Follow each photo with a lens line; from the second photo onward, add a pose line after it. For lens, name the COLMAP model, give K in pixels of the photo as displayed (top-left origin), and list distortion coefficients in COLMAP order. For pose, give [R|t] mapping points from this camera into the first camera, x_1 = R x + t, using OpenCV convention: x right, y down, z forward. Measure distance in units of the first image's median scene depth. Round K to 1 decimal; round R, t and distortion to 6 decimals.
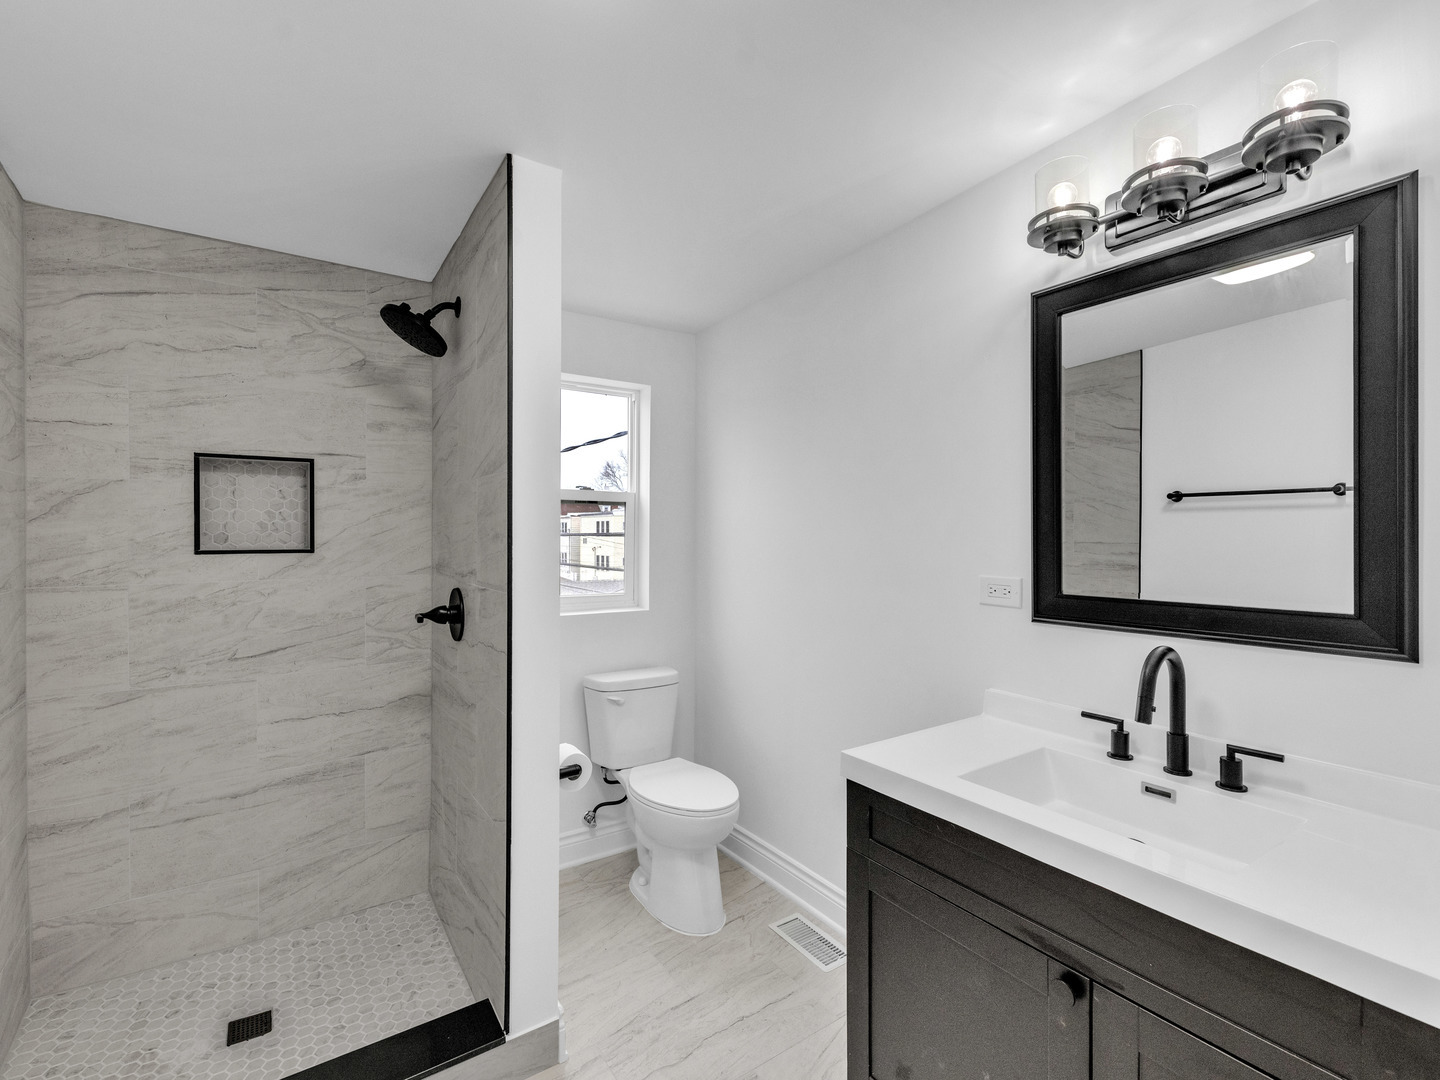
lens RADIAL K [[668.4, 0, 714.5], [0, 668.4, 534.0], [0, 0, 1]] dist [0.006169, -0.003647]
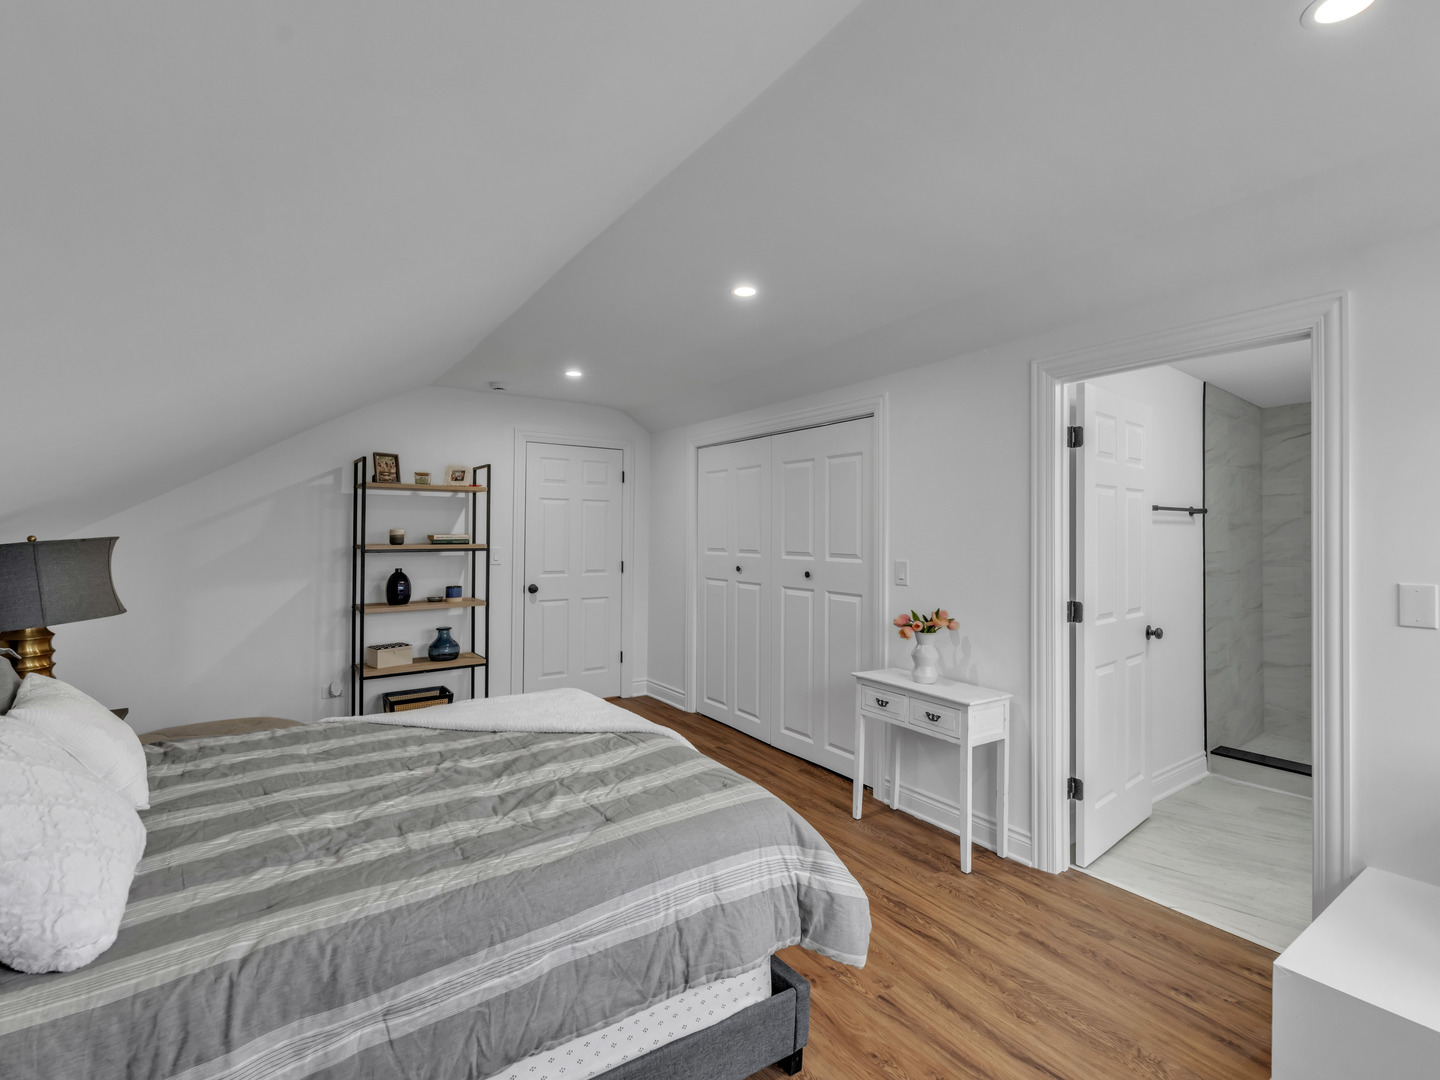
lens RADIAL K [[668.4, 0, 718.5], [0, 668.4, 529.0], [0, 0, 1]] dist [0.006169, -0.003647]
pose [[0.012400, -0.010419, -0.999869, 1.754668], [-0.008024, 0.999912, -0.010519, -0.006383], [0.999891, 0.008153, 0.012315, -1.283597]]
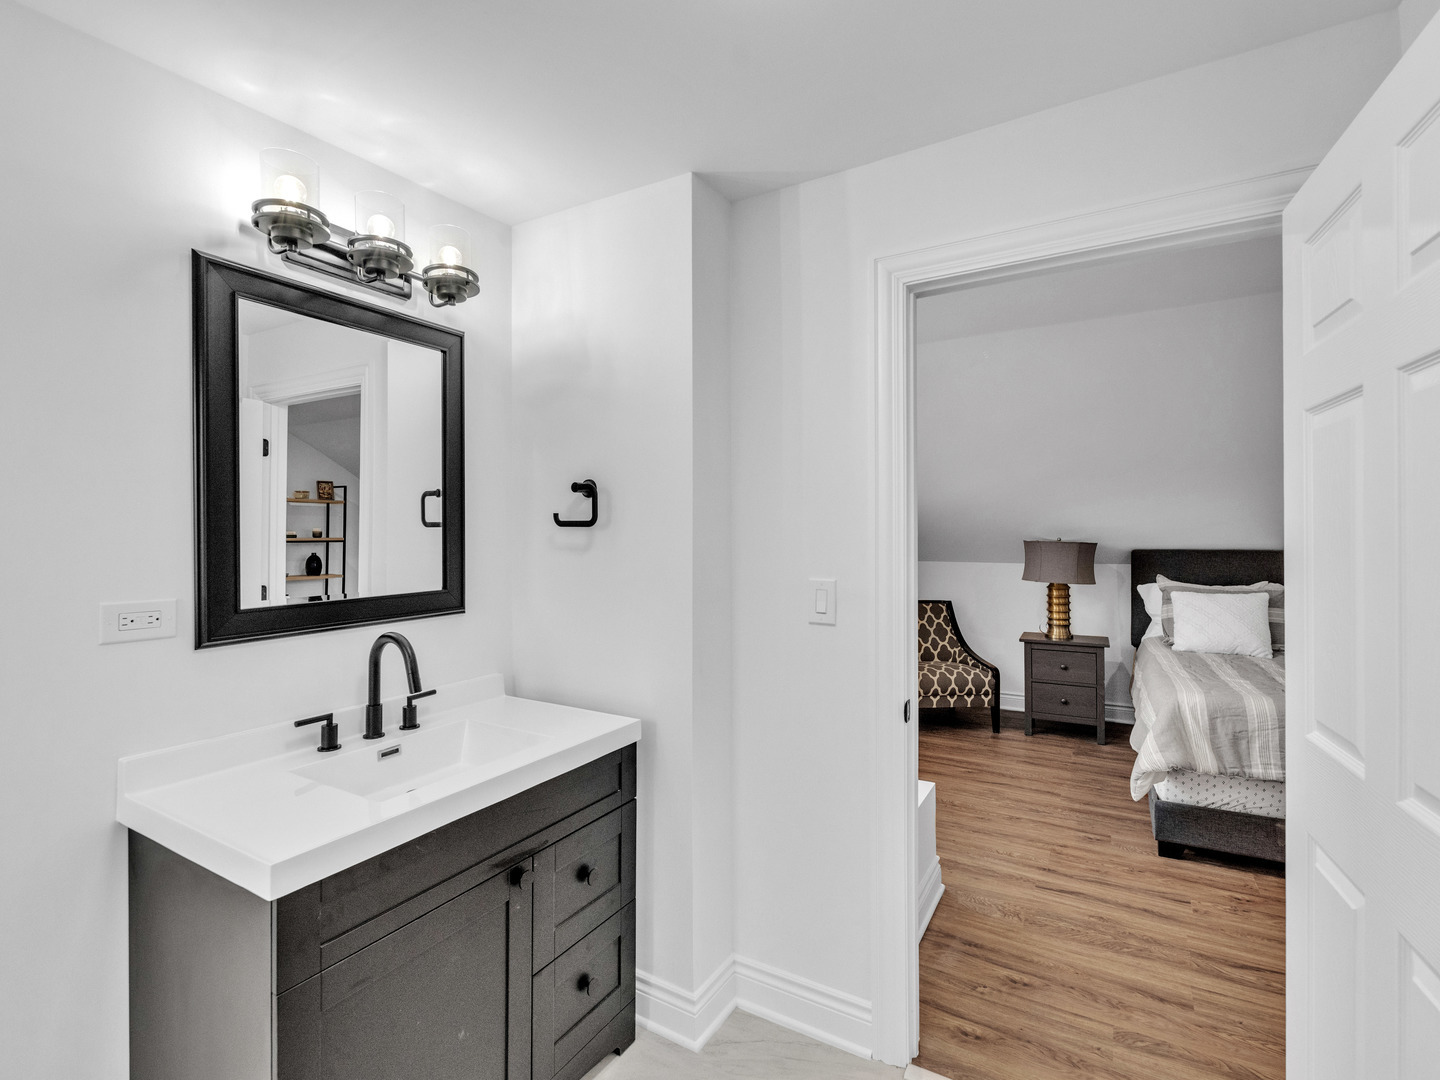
lens RADIAL K [[668.4, 0, 715.1], [0, 668.4, 531.7], [0, 0, 1]] dist [0.006169, -0.003647]
pose [[-0.432710, -0.000295, 0.901533, -0.611346], [0.001205, 0.999999, 0.000906, -0.015541], [-0.901532, 0.001479, -0.432709, 0.873404]]
